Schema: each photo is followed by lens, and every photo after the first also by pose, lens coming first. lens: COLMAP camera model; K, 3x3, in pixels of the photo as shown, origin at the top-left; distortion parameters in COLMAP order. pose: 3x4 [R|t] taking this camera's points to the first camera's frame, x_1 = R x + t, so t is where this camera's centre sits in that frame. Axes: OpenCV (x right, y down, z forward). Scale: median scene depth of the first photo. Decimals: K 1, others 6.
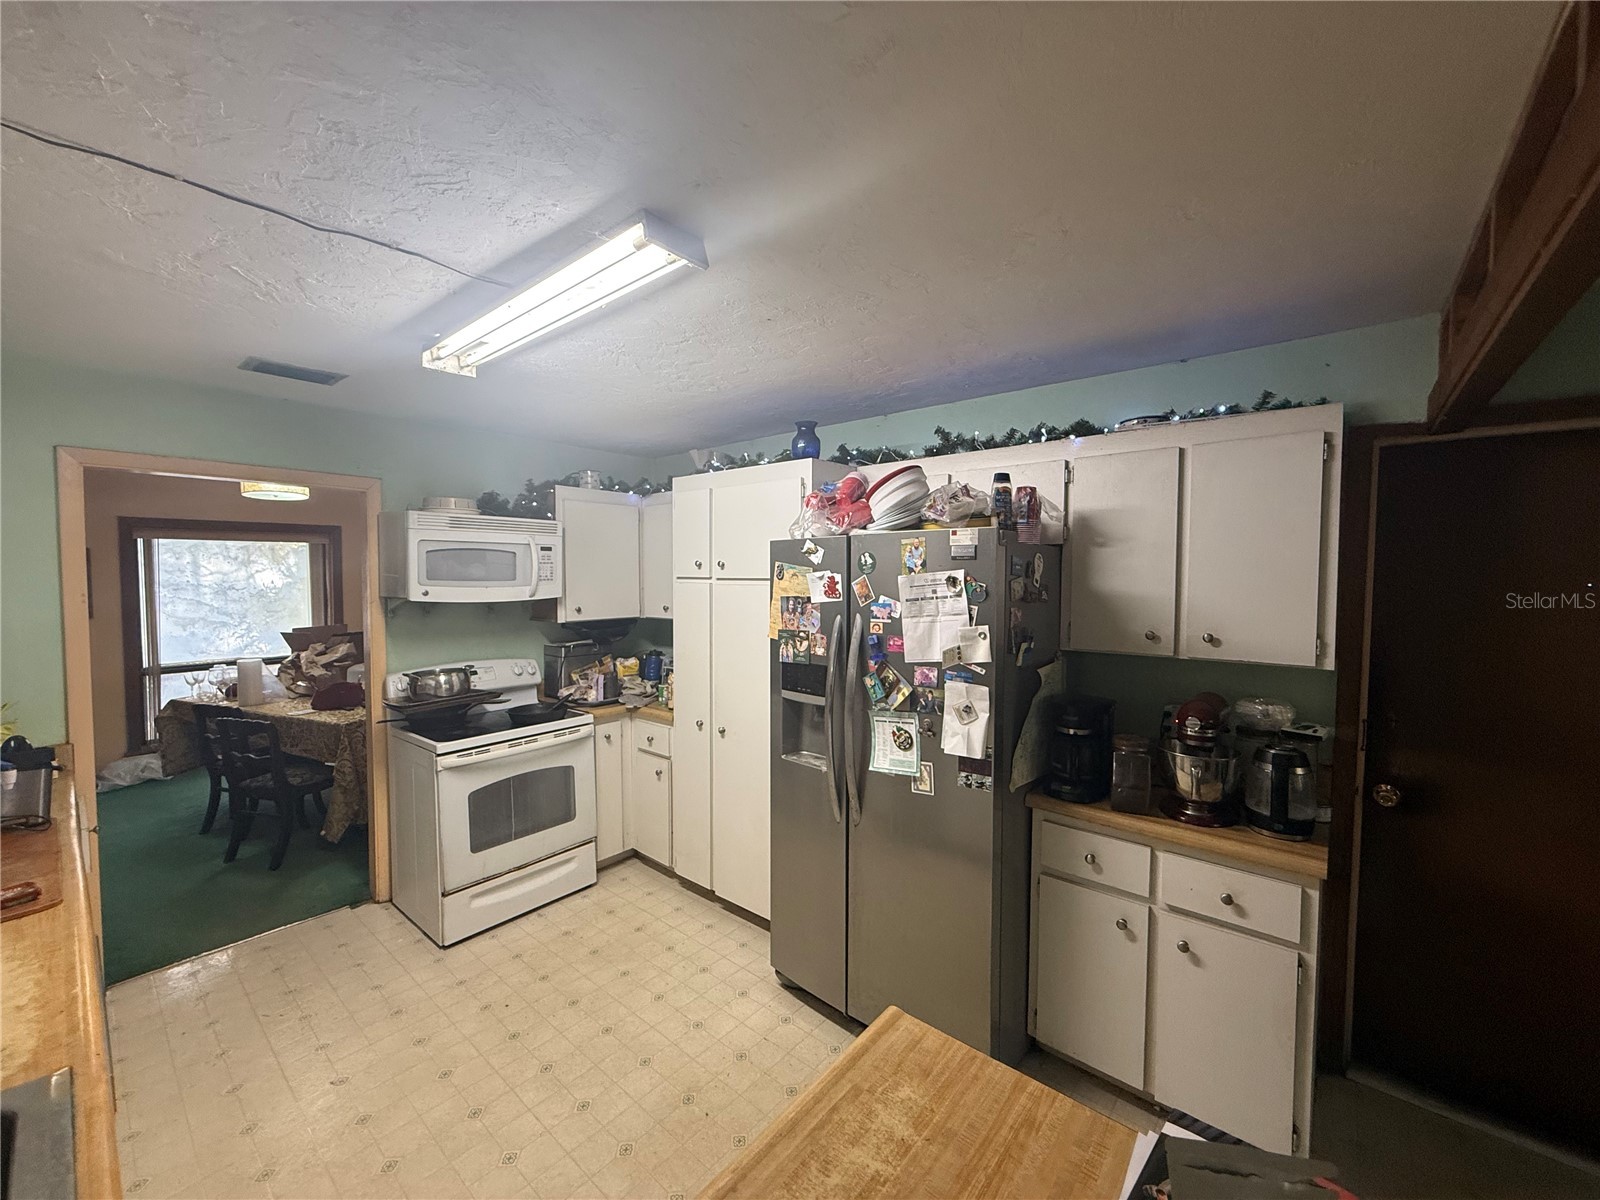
lens RADIAL K [[646.8, 0, 800.0], [0, 646.8, 600.0], [0, 0, 1]] dist [-0.001447, -0.000240]
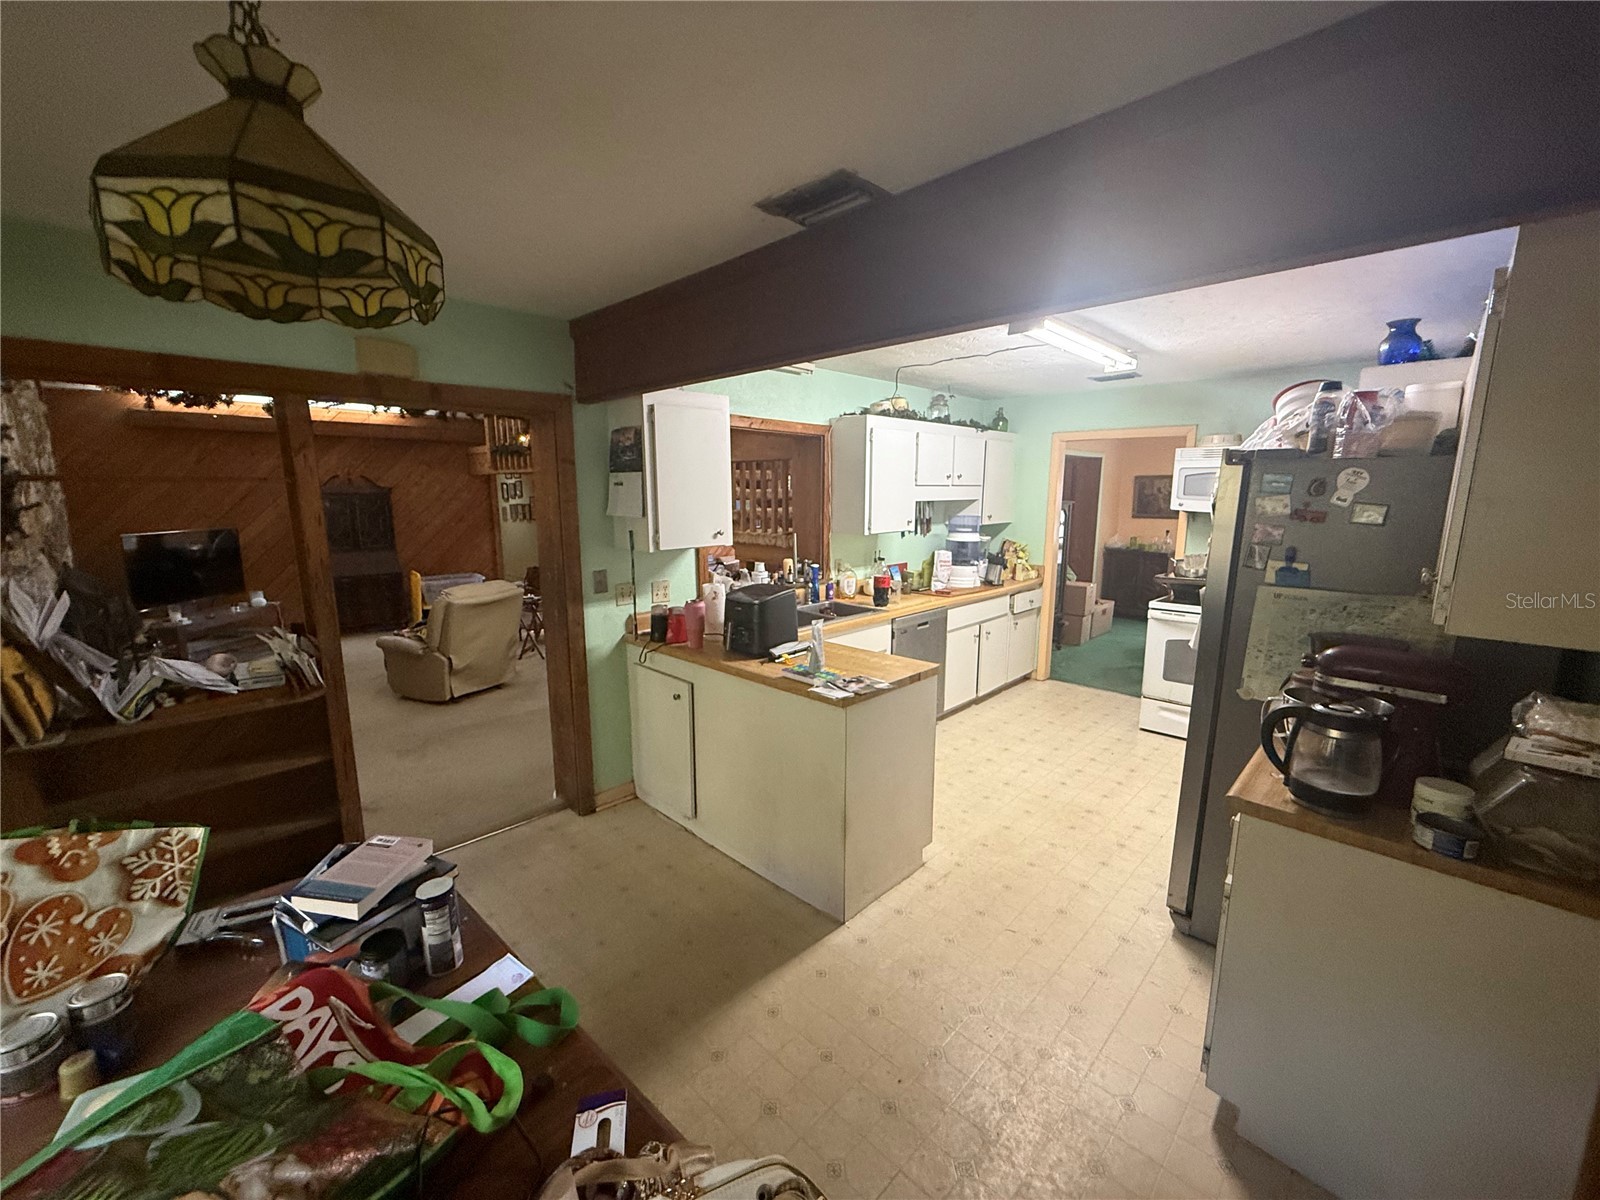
lens RADIAL K [[646.8, 0, 800.0], [0, 646.8, 600.0], [0, 0, 1]] dist [-0.001447, -0.000240]
pose [[-0.046037, 0.172792, -0.983882, 3.129088], [-0.048999, 0.983350, 0.174991, -0.039418], [0.997737, 0.056265, -0.036804, 0.634999]]
